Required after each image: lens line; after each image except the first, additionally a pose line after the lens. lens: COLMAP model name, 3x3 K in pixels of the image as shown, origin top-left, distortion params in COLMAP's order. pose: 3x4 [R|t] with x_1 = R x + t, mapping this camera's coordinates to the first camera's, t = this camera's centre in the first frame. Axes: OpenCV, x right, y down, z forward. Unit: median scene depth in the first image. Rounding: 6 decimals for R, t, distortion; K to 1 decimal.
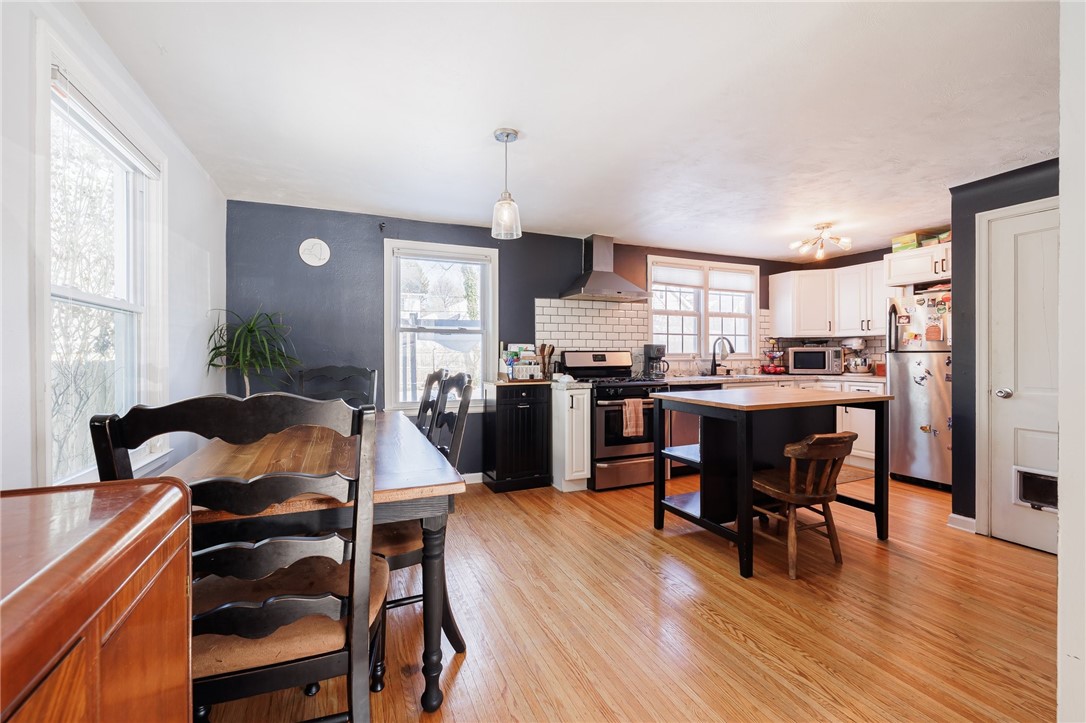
lens RADIAL K [[455.6, 0, 541.2], [0, 455.6, 355.5], [0, 0, 1]] dist [-0.001164, -0.000350]
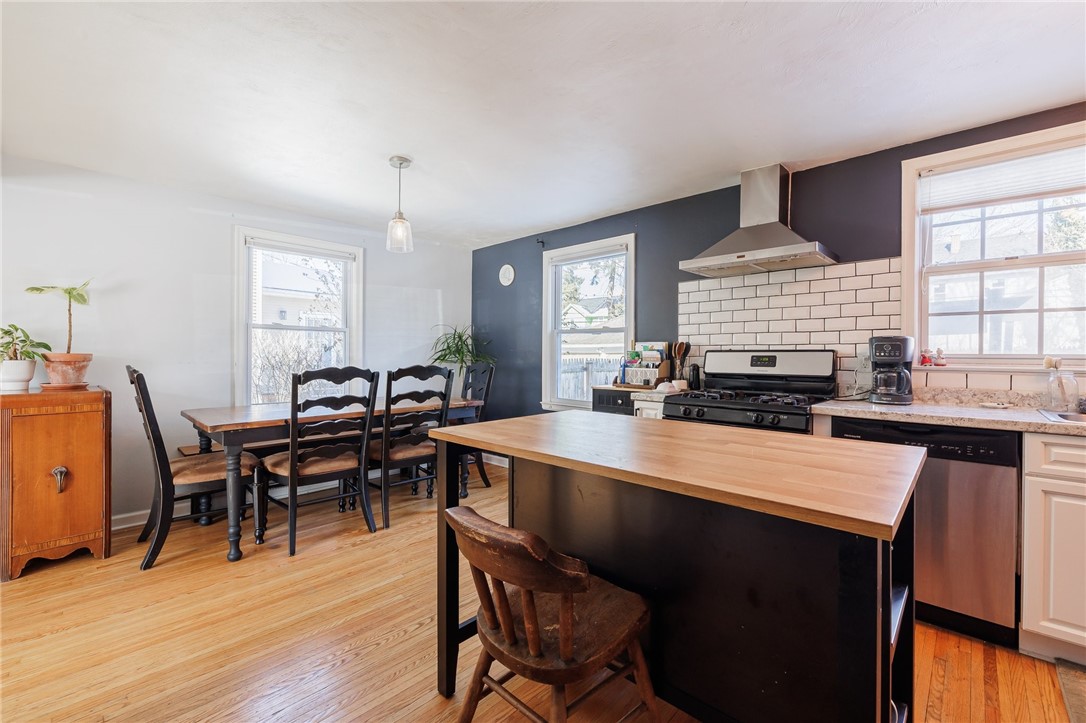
lens RADIAL K [[455.6, 0, 541.2], [0, 455.6, 355.5], [0, 0, 1]] dist [-0.001164, -0.000350]
pose [[0.392431, 0.006883, -0.919756, 0.623114], [-0.009905, 0.999946, 0.003257, -0.001541], [0.919728, 0.007832, 0.392478, 0.489060]]
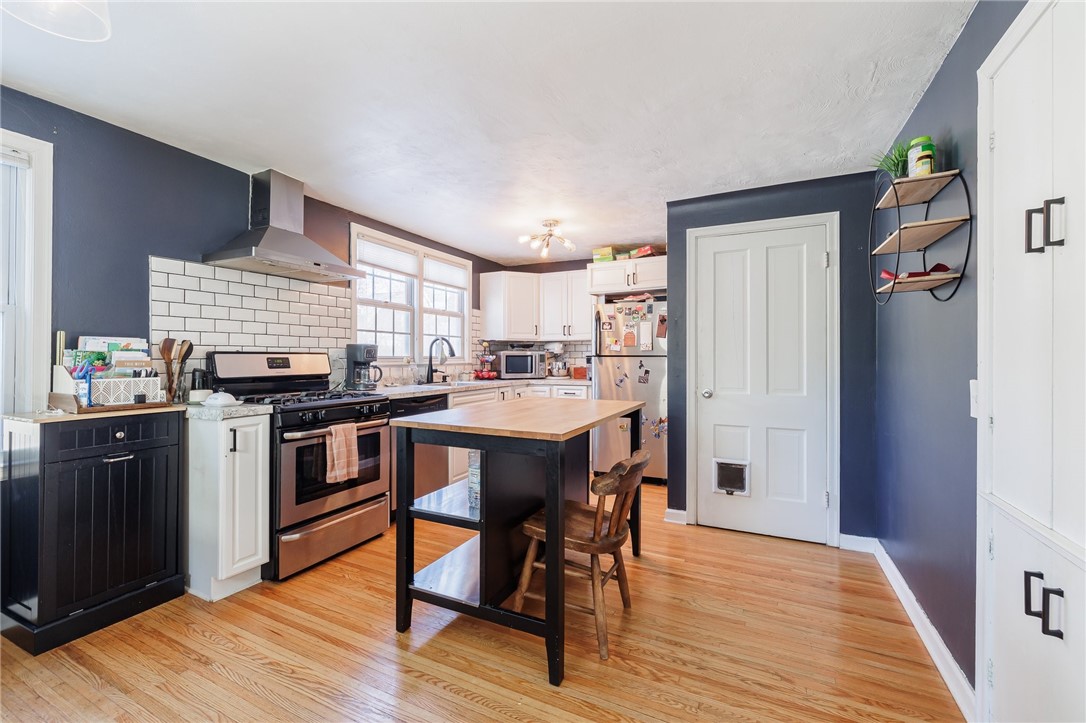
lens RADIAL K [[455.6, 0, 541.2], [0, 455.6, 355.5], [0, 0, 1]] dist [-0.001164, -0.000350]
pose [[0.762358, 0.006411, 0.647123, -0.007848], [-0.001176, 0.999963, -0.008520, -0.000258], [-0.647154, 0.005734, 0.762338, 0.276733]]
